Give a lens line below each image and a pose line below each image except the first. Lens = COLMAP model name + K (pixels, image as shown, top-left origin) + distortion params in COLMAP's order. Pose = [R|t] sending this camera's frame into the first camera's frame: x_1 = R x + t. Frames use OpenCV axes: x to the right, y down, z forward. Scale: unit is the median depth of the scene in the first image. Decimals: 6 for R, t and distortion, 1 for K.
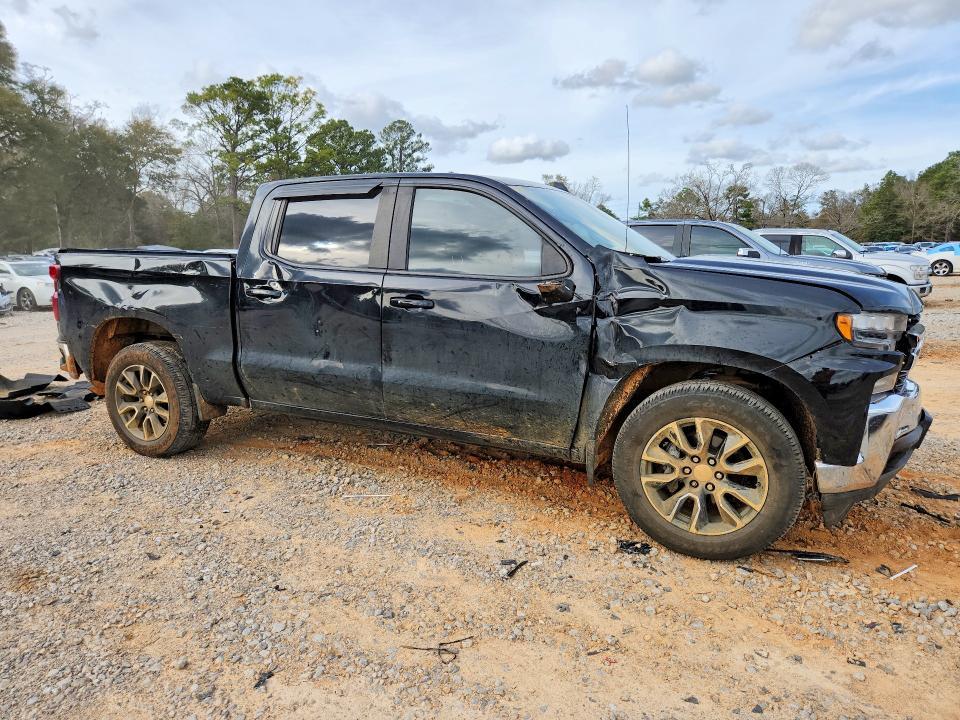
lens RADIAL K [[640.6, 0, 480.0], [0, 640.6, 360.0], [0, 0, 1]] dist [0.046999, -0.029716]
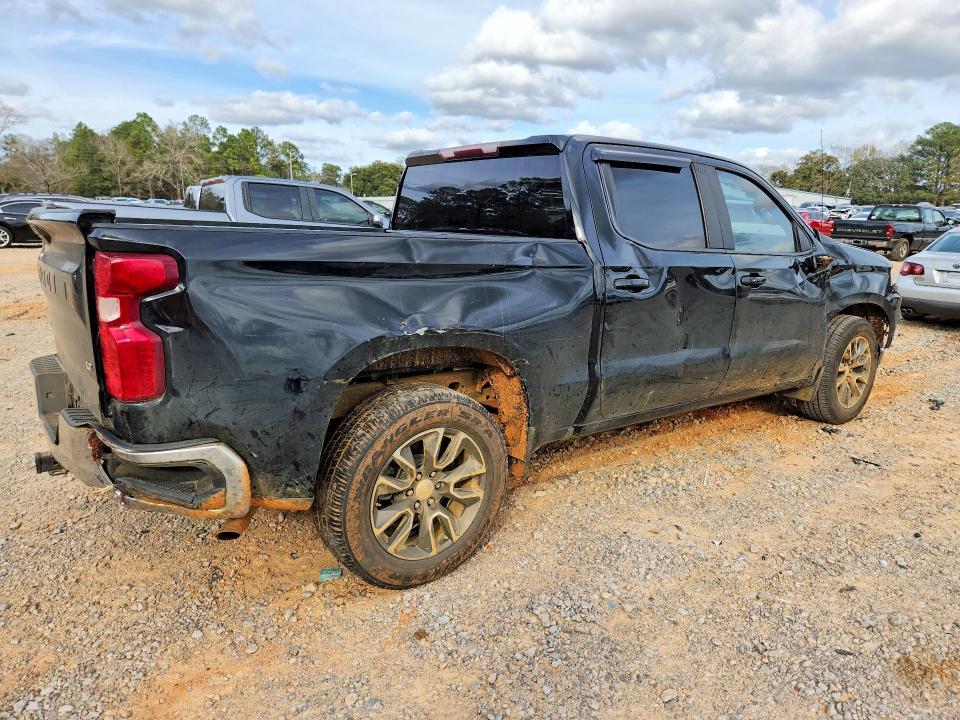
lens RADIAL K [[640.6, 0, 480.0], [0, 640.6, 360.0], [0, 0, 1]] dist [0.046999, -0.029716]
pose [[0.449686, -0.179519, 0.874960, -0.081644], [0.118430, 0.982929, 0.140804, -0.010450], [-0.885300, 0.040304, 0.463270, 0.057714]]
